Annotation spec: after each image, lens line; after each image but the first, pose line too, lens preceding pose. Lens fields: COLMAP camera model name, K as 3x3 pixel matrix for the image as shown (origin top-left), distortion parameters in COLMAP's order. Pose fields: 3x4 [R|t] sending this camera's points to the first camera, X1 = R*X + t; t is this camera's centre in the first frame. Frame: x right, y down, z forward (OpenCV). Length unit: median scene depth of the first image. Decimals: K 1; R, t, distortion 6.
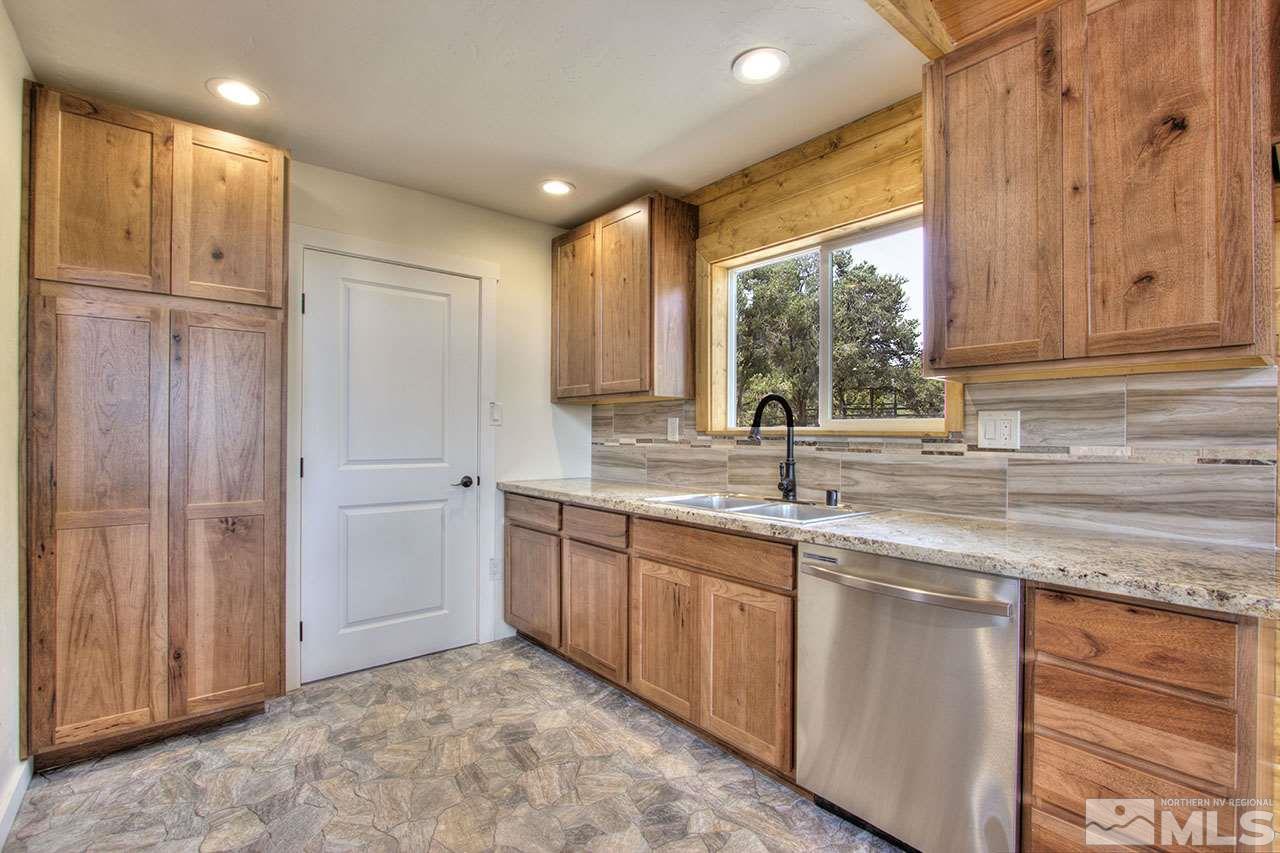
lens RADIAL K [[607.0, 0, 640.0], [0, 607.0, 426.5], [0, 0, 1]] dist [-0.002143, -0.000512]
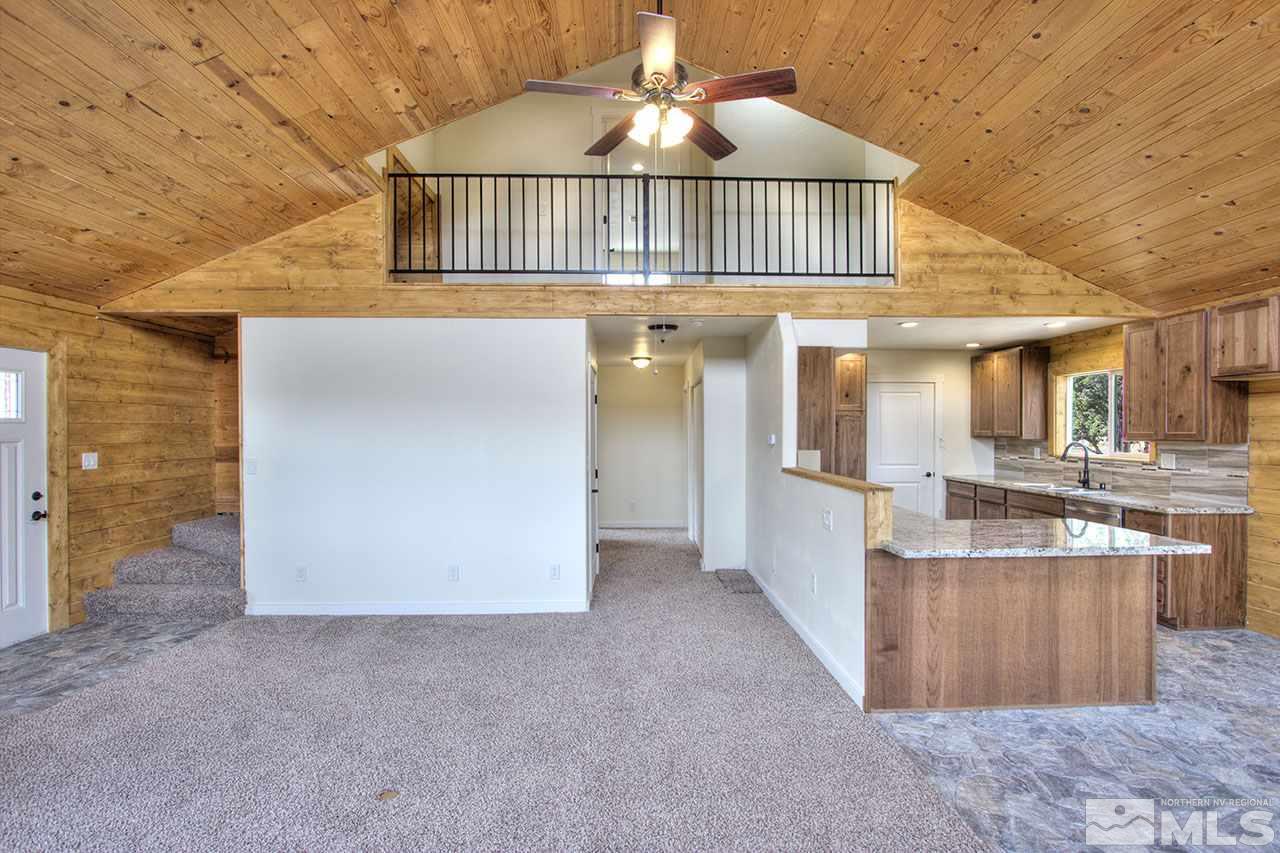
lens RADIAL K [[607.0, 0, 640.0], [0, 607.0, 426.5], [0, 0, 1]] dist [-0.002143, -0.000512]
pose [[0.794513, -0.002857, -0.607241, 0.259929], [0.004708, 0.999988, 0.001455, -0.105828], [0.607229, -0.004015, 0.794516, -1.619204]]
